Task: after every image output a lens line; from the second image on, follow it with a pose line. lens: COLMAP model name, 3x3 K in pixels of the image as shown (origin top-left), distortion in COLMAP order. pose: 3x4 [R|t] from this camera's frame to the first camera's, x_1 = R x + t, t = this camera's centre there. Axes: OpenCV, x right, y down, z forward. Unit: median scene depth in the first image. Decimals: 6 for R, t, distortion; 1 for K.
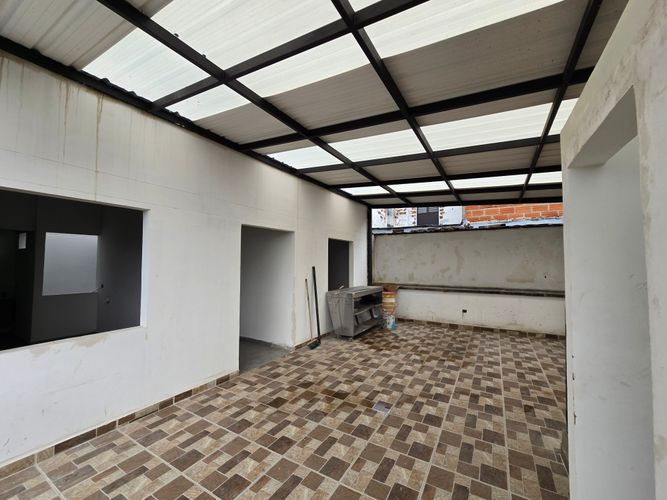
lens RADIAL K [[272.6, 0, 334.5], [0, 272.6, 250.2], [0, 0, 1]] dist [-0.002518, -0.000474]
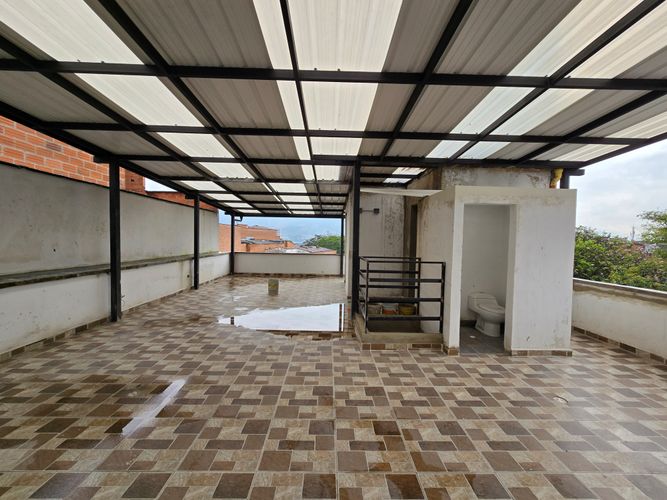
lens RADIAL K [[272.6, 0, 334.5], [0, 272.6, 250.2], [0, 0, 1]] dist [-0.002518, -0.000474]
pose [[-0.525731, -0.049038, 0.849236, -0.312707], [-0.059768, 0.997999, 0.020627, 0.075793], [-0.848549, -0.039913, -0.527610, 1.356445]]
